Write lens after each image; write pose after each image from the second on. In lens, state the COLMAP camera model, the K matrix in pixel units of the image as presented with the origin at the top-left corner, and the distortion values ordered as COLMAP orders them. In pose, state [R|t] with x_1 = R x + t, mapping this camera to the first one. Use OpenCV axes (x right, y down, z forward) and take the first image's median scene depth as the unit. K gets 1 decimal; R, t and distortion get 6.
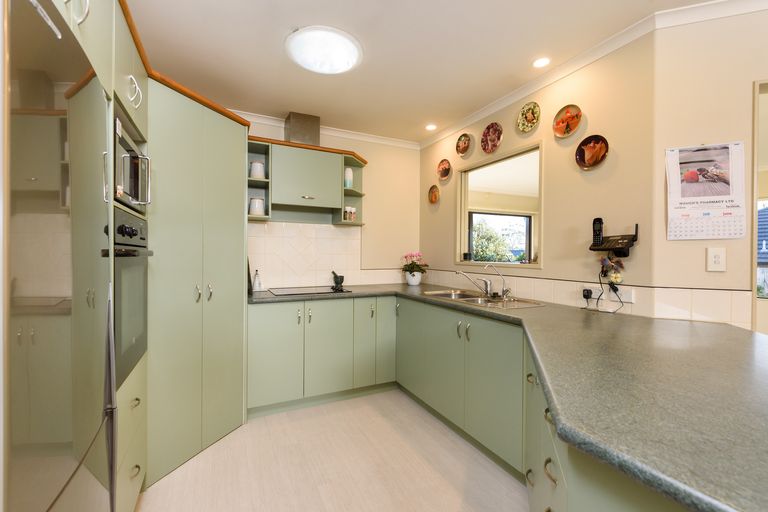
lens RADIAL K [[334.0, 0, 384.3], [0, 334.0, 257.9], [0, 0, 1]] dist [-0.008718, -0.000090]
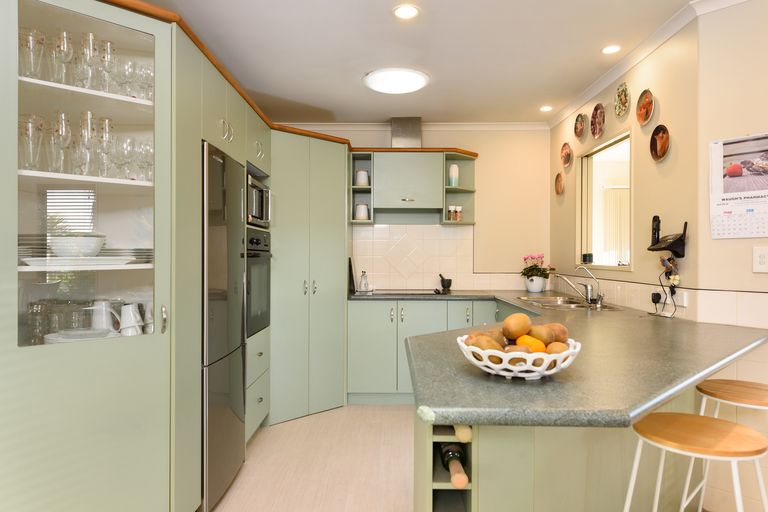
lens RADIAL K [[510.5, 0, 380.6], [0, 510.5, 258.3], [0, 0, 1]] dist [0.004581, -0.011540]
pose [[0.892250, -0.001579, -0.451539, 0.430010], [-0.002373, 0.999964, -0.008185, 0.009271], [0.451536, 0.008375, 0.892214, -0.450260]]
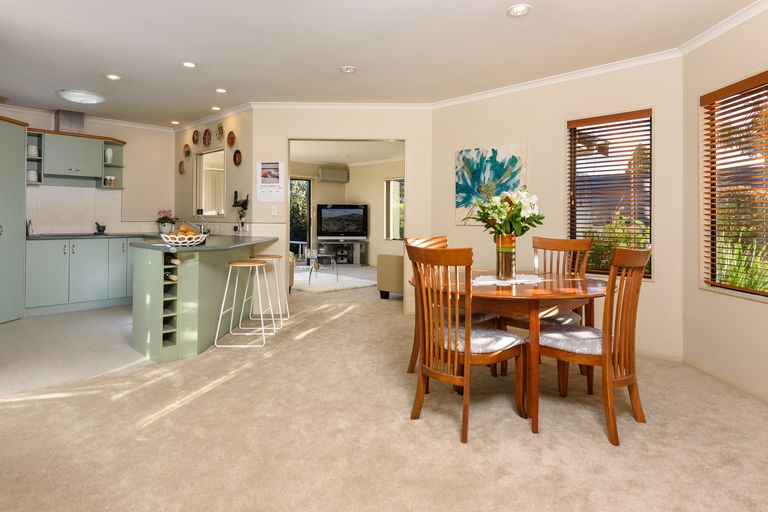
lens RADIAL K [[456.8, 0, 392.8], [0, 456.8, 216.5], [0, 0, 1]] dist [-0.001709, -0.002447]
pose [[0.936846, 0.001991, 0.349738, 0.404388], [0.003788, 0.999867, -0.015840, 0.062641], [-0.349723, 0.016165, 0.936714, -1.434630]]
